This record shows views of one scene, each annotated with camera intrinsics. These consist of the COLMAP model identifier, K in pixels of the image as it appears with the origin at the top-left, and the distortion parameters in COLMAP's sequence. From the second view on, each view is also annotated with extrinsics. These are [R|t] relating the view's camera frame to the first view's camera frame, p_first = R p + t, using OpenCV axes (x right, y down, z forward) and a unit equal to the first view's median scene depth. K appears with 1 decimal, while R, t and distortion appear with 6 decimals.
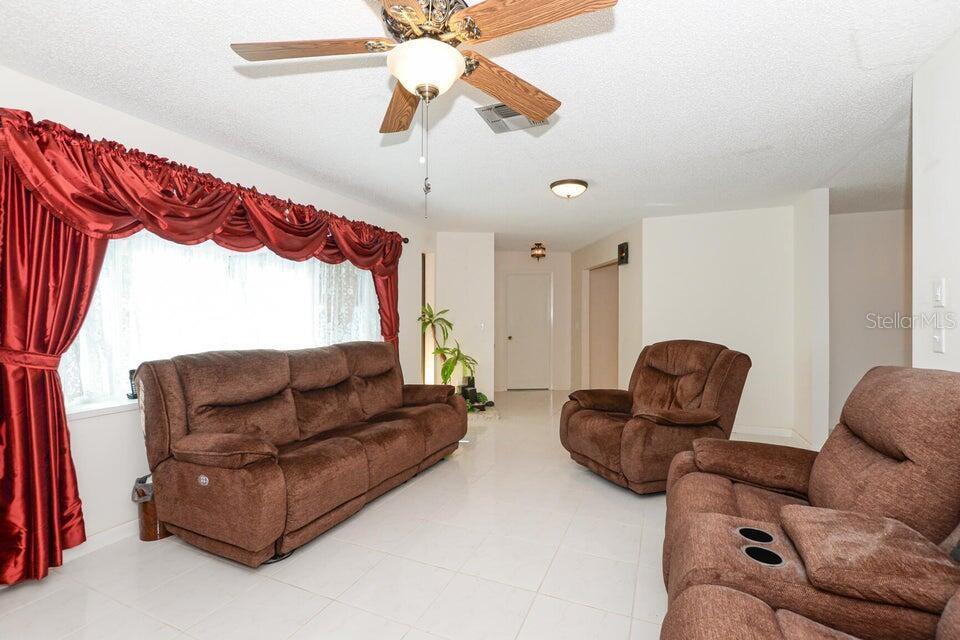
lens RADIAL K [[435.4, 0, 475.6], [0, 435.4, 320.5], [0, 0, 1]] dist [-0.000072, -0.000058]
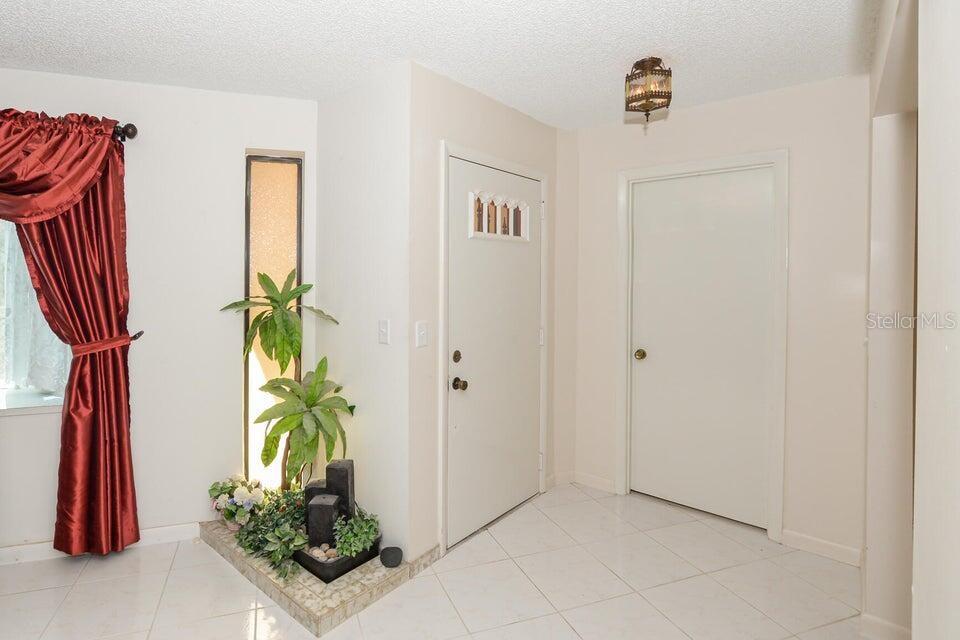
lens RADIAL K [[435.4, 0, 475.6], [0, 435.4, 320.5], [0, 0, 1]] dist [-0.000072, -0.000058]
pose [[0.672691, -0.008536, -0.739874, 0.365828], [0.011062, 0.999938, -0.001479, 0.010359], [0.739841, -0.007189, 0.672744, 0.881777]]
